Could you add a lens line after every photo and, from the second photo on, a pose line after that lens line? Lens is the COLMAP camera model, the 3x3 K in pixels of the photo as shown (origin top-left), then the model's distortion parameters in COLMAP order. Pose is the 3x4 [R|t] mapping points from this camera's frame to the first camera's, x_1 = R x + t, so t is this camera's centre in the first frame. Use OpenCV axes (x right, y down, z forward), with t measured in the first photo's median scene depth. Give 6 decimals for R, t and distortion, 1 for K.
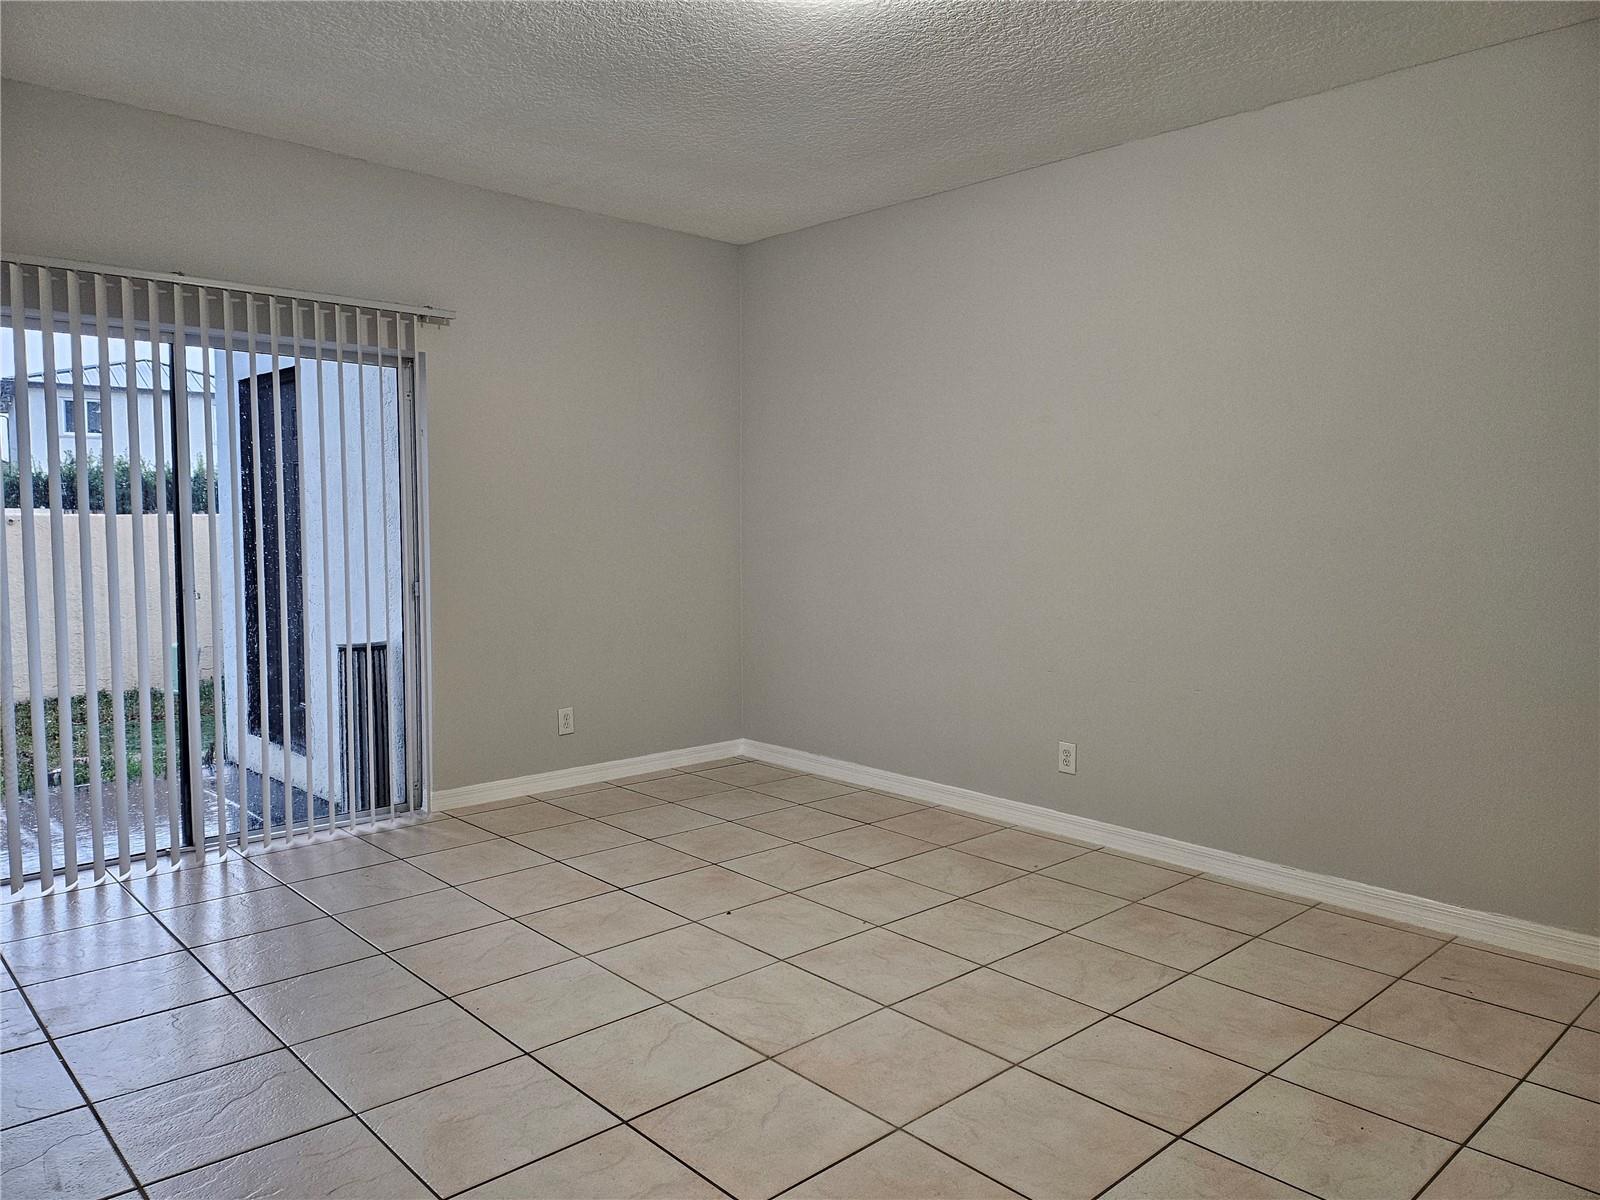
lens RADIAL K [[1124.1, 0, 797.7], [0, 1124.1, 598.2], [0, 0, 1]] dist [0.044986, -0.051311]
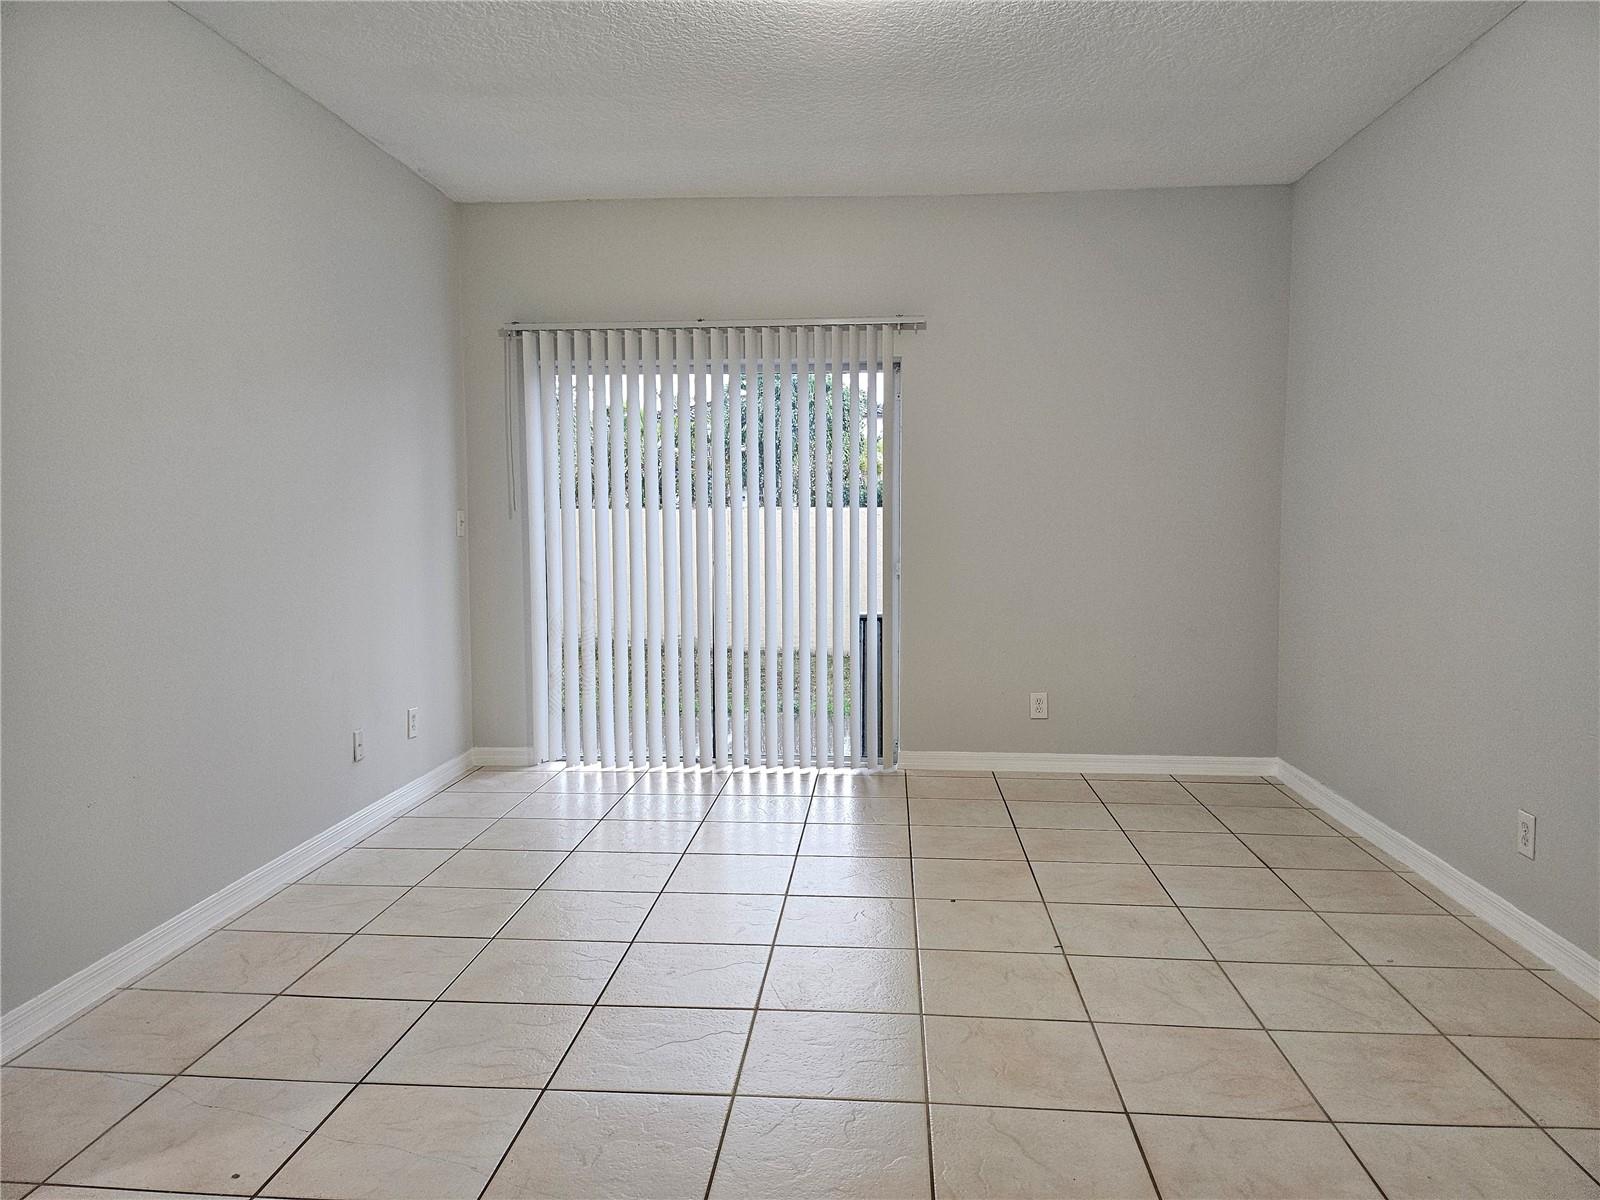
lens RADIAL K [[1124.1, 0, 797.1], [0, 1124.1, 600.2], [0, 0, 1]] dist [0.044986, -0.051311]
pose [[0.676029, 0.051377, -0.735082, 0.448948], [-0.049171, 0.998488, 0.024567, 0.001393], [0.735233, 0.019537, 0.677533, 0.187874]]
